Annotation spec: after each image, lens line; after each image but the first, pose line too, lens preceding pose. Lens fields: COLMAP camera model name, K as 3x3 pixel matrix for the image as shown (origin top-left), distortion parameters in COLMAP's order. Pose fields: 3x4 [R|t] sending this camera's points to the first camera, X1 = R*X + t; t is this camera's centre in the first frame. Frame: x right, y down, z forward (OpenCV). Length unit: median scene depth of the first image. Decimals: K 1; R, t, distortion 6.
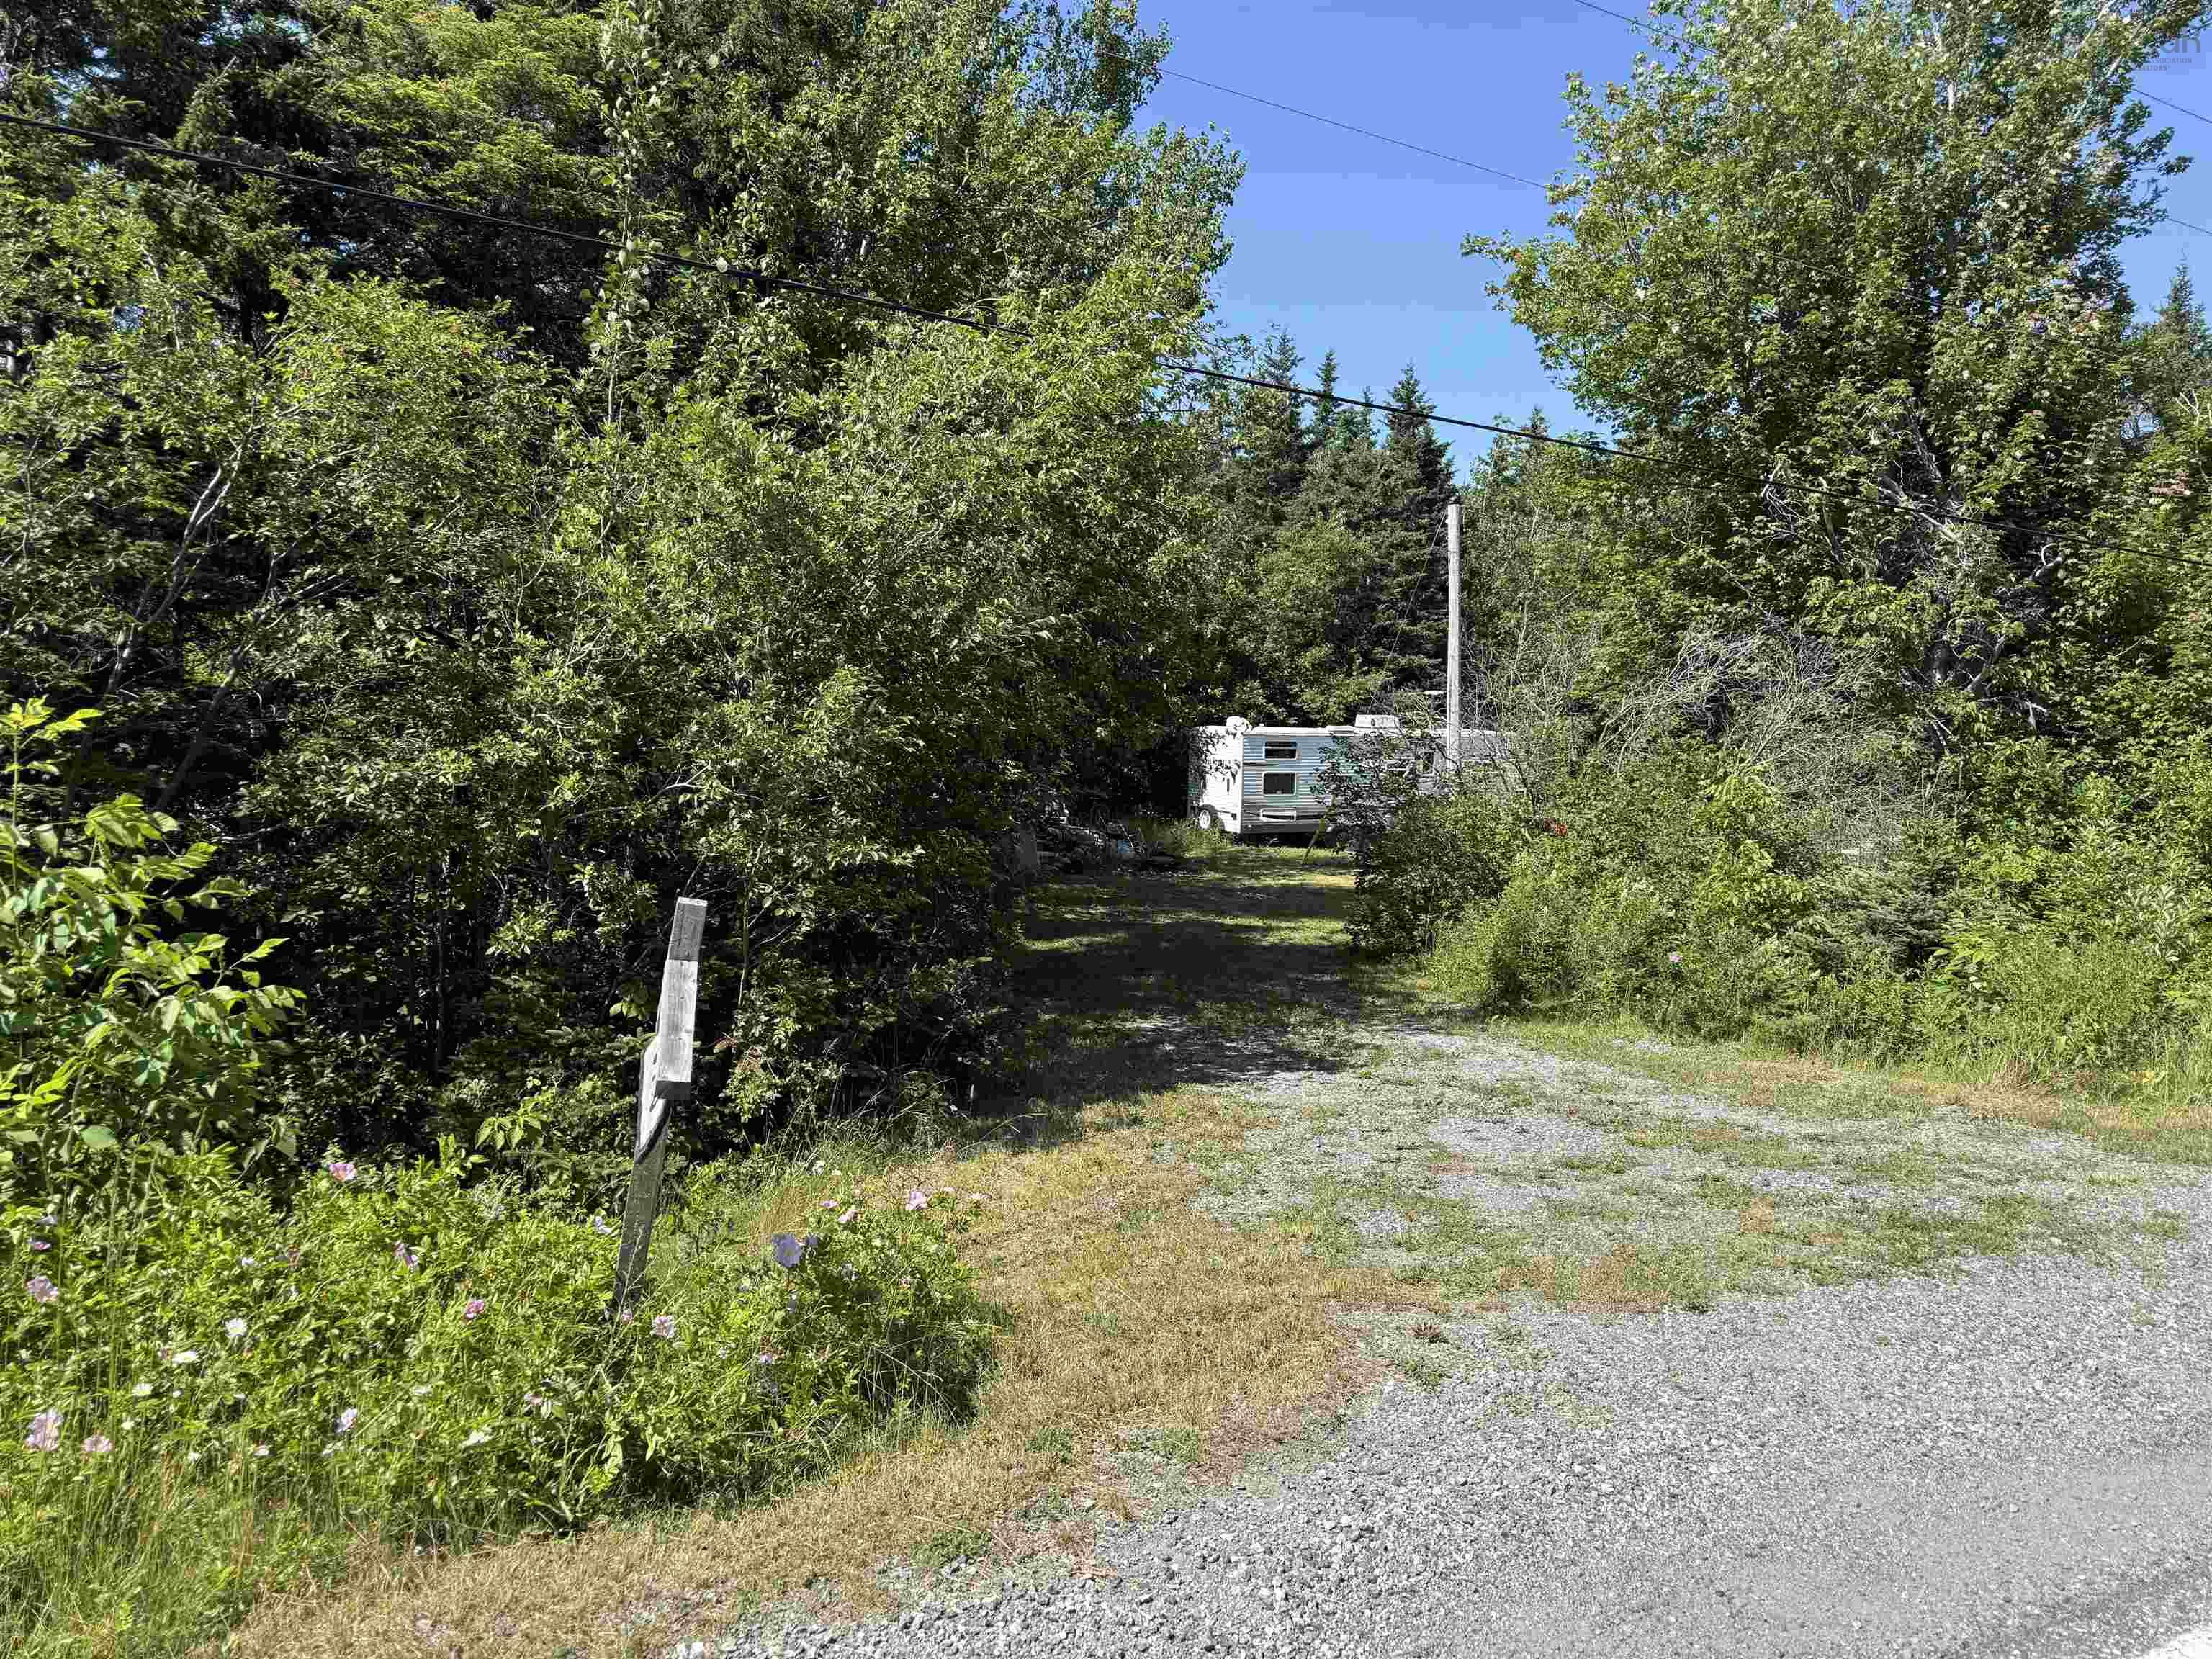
lens RADIAL K [[1555.1, 0, 1115.5], [0, 1555.1, 819.1], [0, 0, 1]] dist [0.046186, -0.052133]
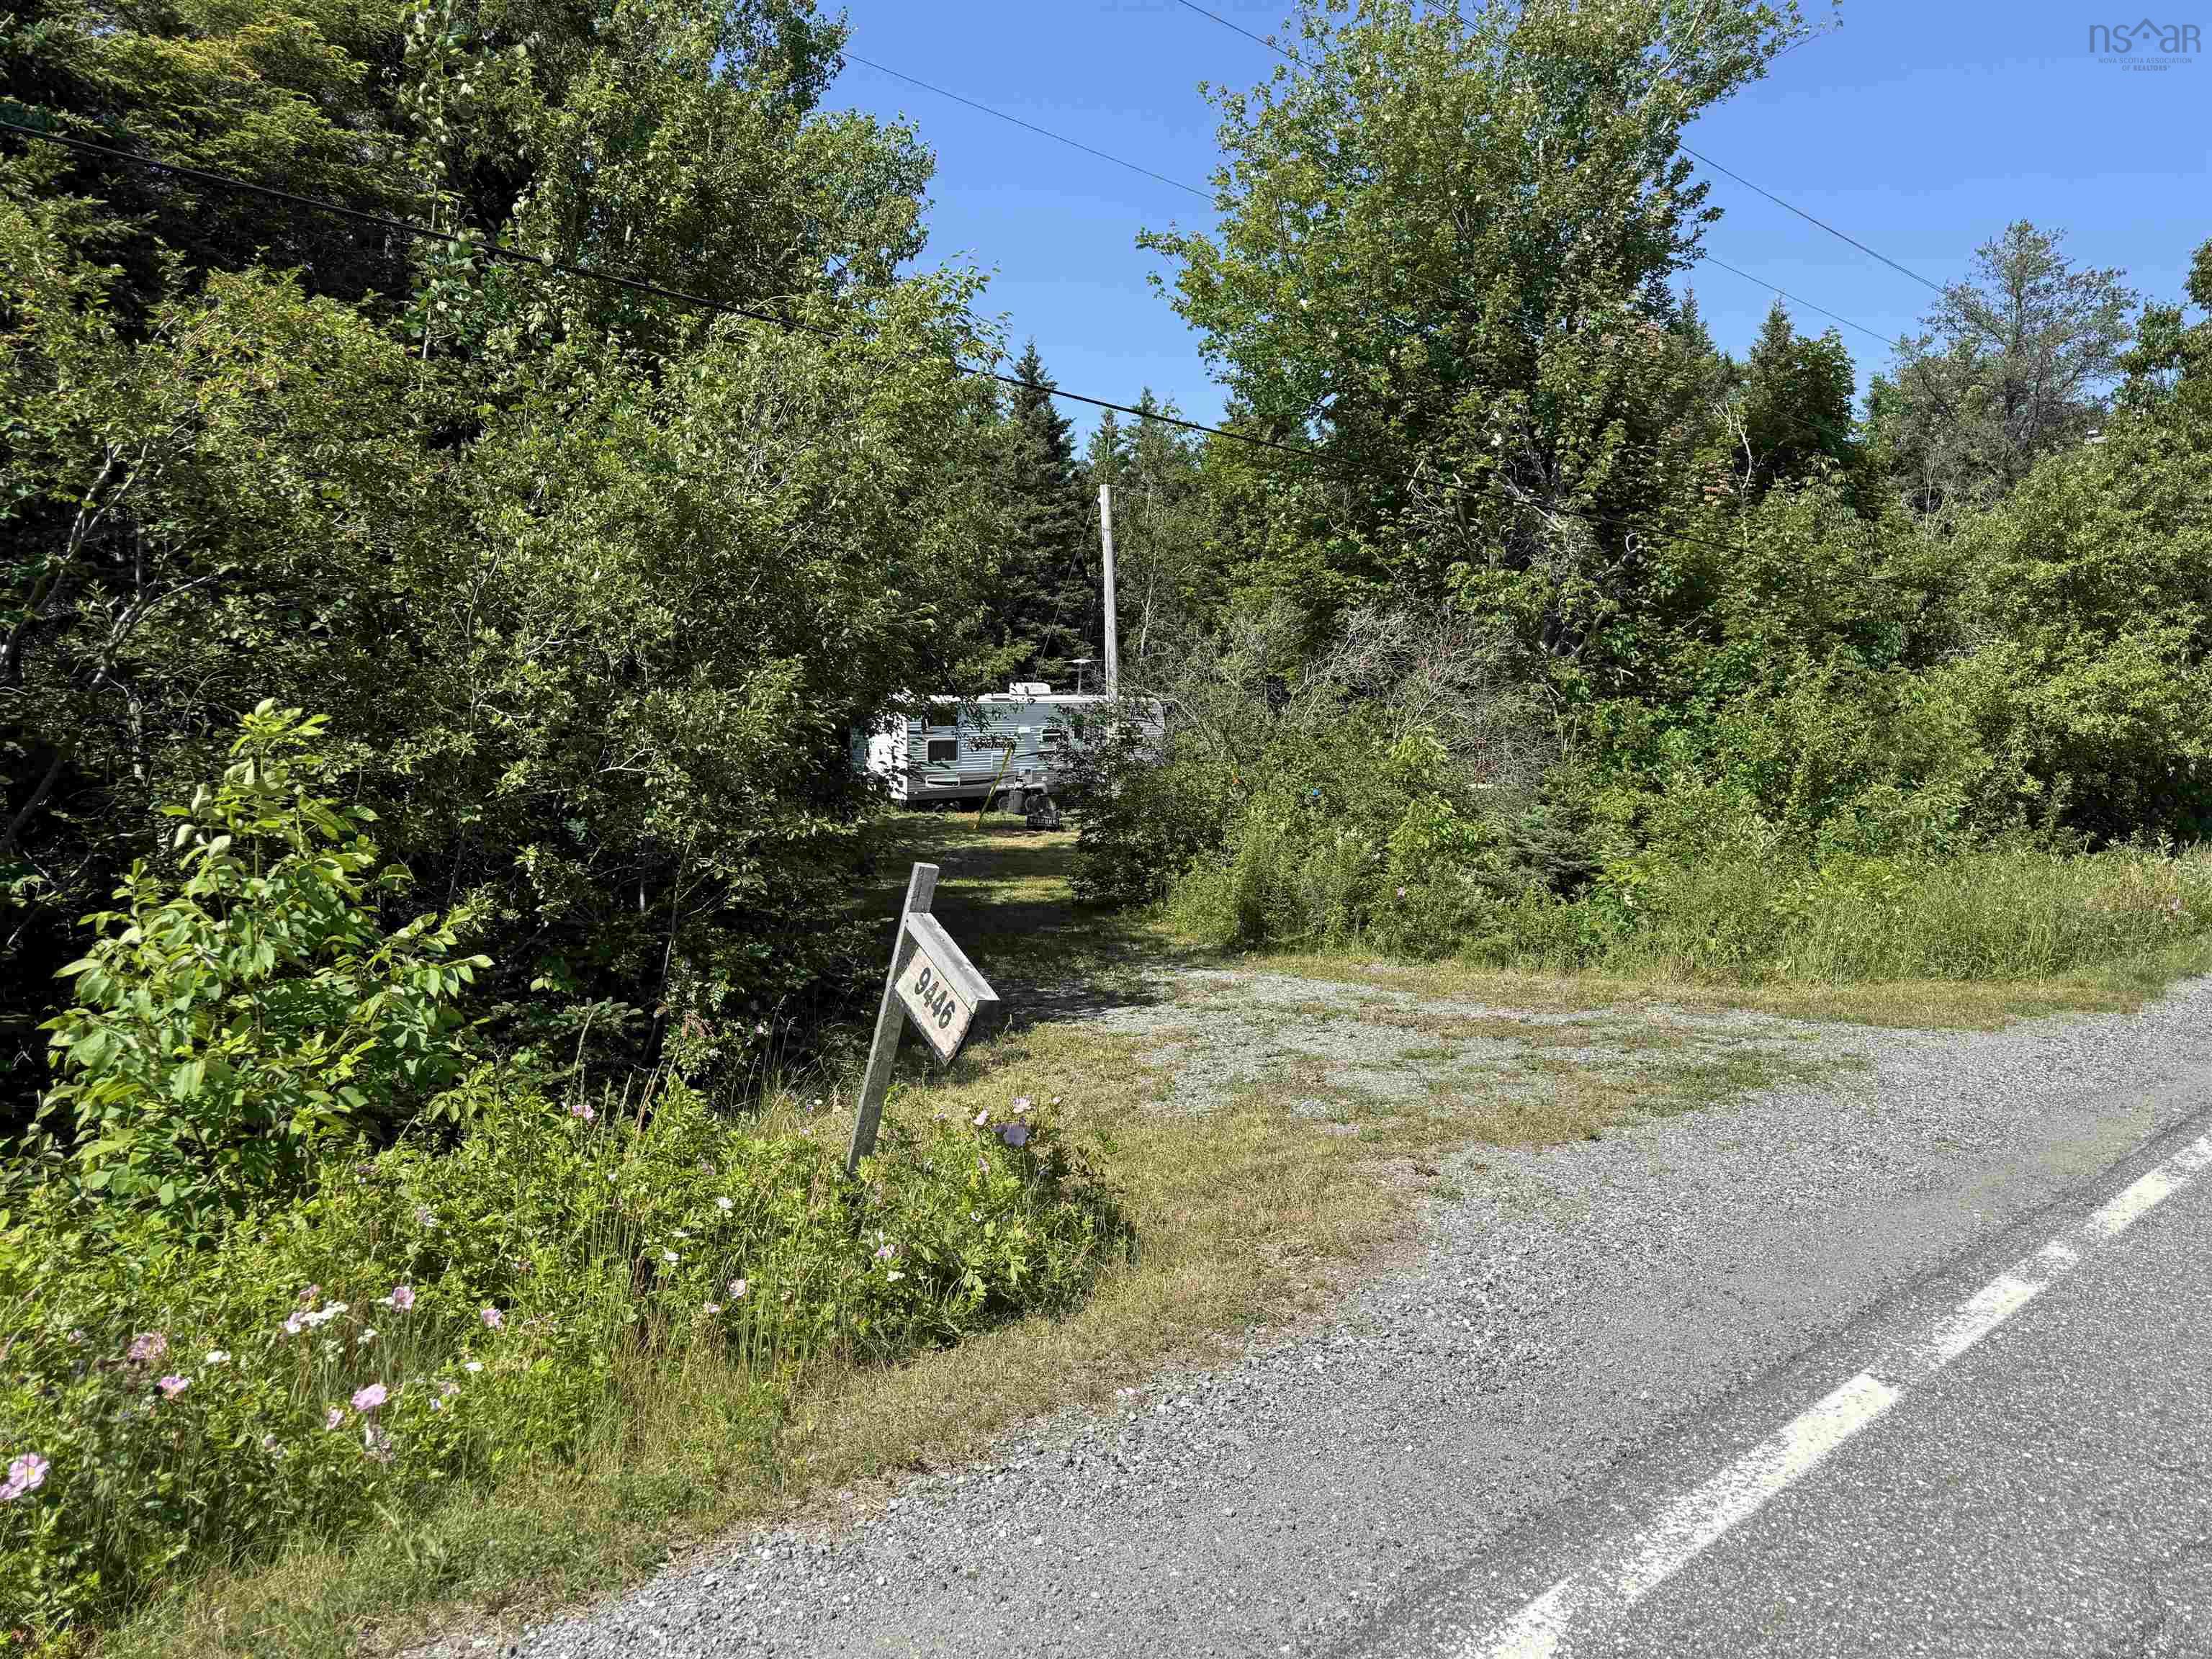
lens RADIAL K [[1555.1, 0, 1109.0], [0, 1555.1, 819.4], [0, 0, 1]] dist [0.046186, -0.052133]
pose [[0.967473, -0.035669, 0.250447, -0.091462], [0.030149, 0.999211, 0.025847, -0.001981], [-0.251171, -0.017456, 0.967785, -0.047955]]
